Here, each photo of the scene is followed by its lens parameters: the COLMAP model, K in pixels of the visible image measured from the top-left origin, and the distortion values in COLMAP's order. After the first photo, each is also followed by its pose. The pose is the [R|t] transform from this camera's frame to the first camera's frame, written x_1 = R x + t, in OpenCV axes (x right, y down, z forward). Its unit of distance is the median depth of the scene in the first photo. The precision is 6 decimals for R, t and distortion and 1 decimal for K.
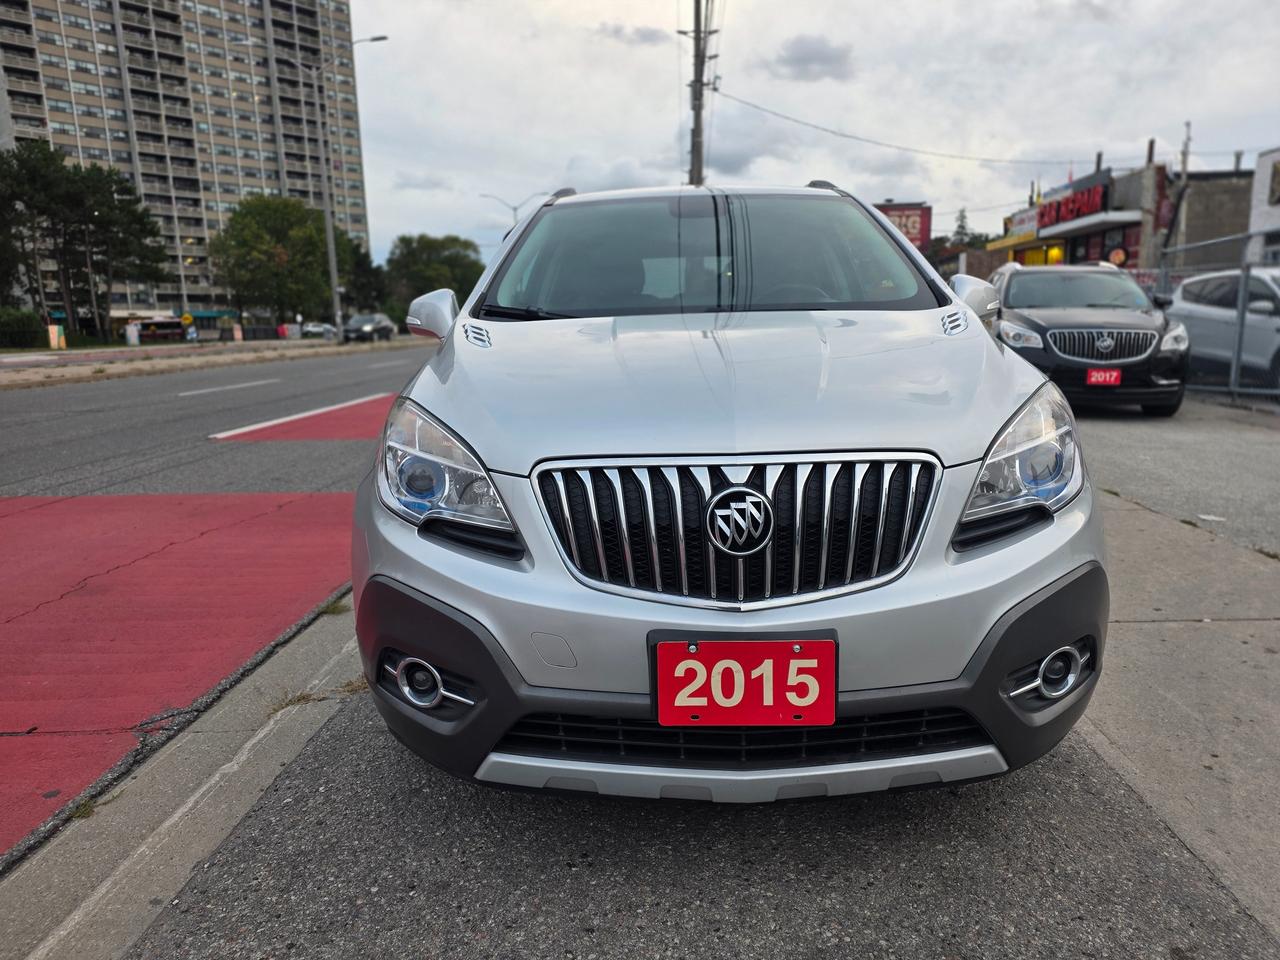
lens RADIAL K [[863.1, 0, 640.5], [0, 863.1, 473.2], [0, 0, 1]] dist [0.035685, -0.008967]
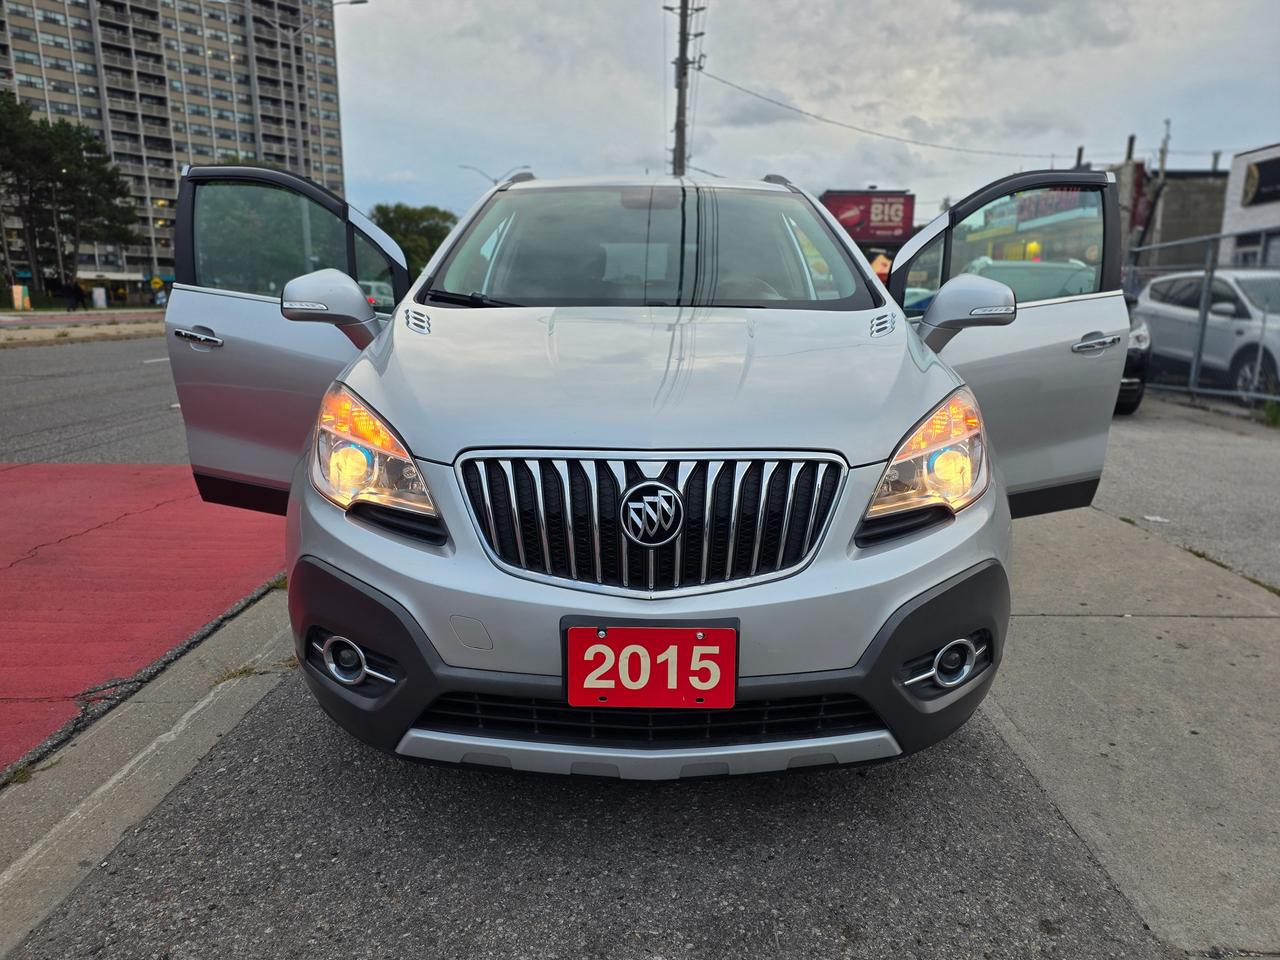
lens RADIAL K [[867.0, 0, 637.5], [0, 867.0, 477.0], [0, 0, 1]] dist [0.028500, -0.002715]
pose [[0.999325, 0.027927, 0.023865, 0.010316], [-0.028554, 0.999245, 0.026344, -0.002324], [-0.023111, -0.027008, 0.999368, -0.006974]]
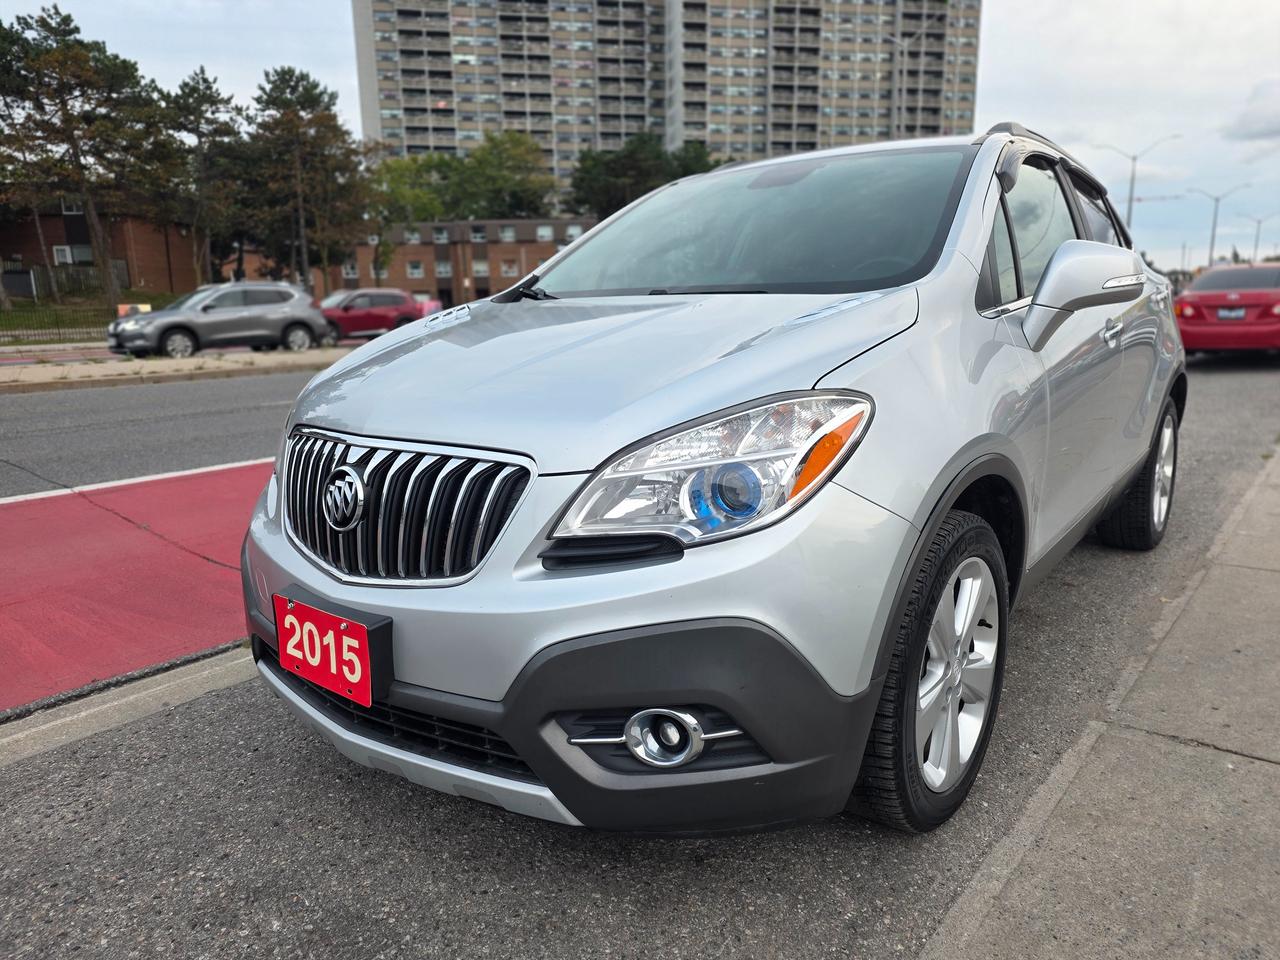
lens RADIAL K [[865.9, 0, 651.5], [0, 865.9, 482.2], [0, 0, 1]] dist [0.022463, -0.003421]
pose [[0.794687, 0.131583, -0.592587, 0.149658], [-0.105917, 0.991305, 0.078078, -0.012461], [0.597708, 0.000717, 0.801714, 0.053784]]
